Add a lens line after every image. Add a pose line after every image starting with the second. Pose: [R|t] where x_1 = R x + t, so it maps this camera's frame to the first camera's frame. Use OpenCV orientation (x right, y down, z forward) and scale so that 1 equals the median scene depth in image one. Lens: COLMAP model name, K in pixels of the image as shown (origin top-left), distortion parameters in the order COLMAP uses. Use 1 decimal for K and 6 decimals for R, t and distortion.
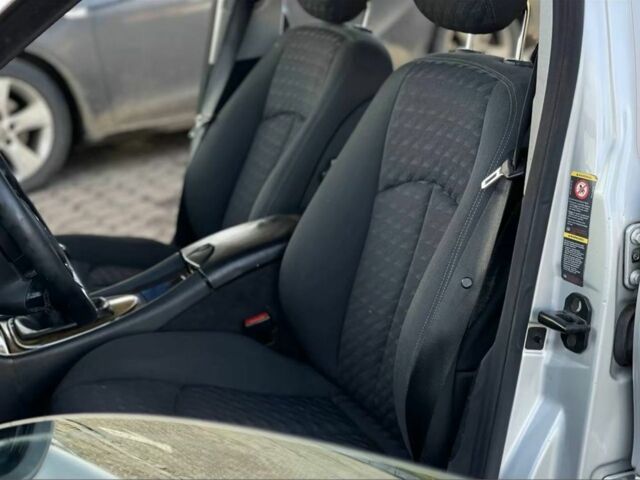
lens RADIAL K [[1184.0, 0, 321.2], [0, 1184.0, 242.1], [0, 0, 1]] dist [0.181963, 0.000000]
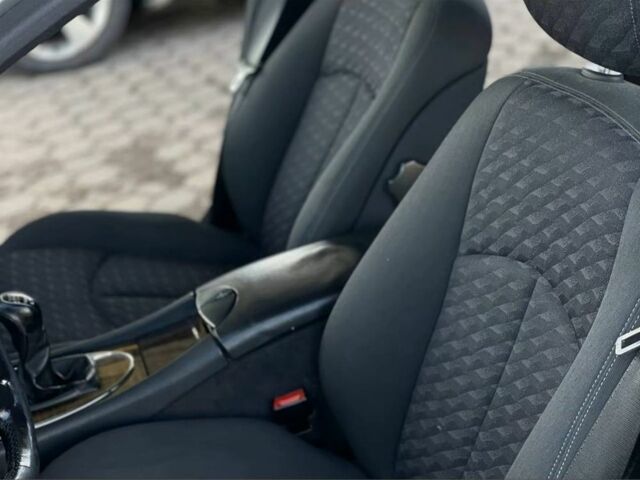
lens RADIAL K [[1184.0, 0, 318.0], [0, 1184.0, 237.2], [0, 0, 1]] dist [0.181963, 0.000000]
pose [[0.995984, 0.040453, -0.079874, 0.019246], [-0.027401, 0.987026, 0.158208, -0.153026], [0.085238, -0.155384, 0.984170, 0.276135]]
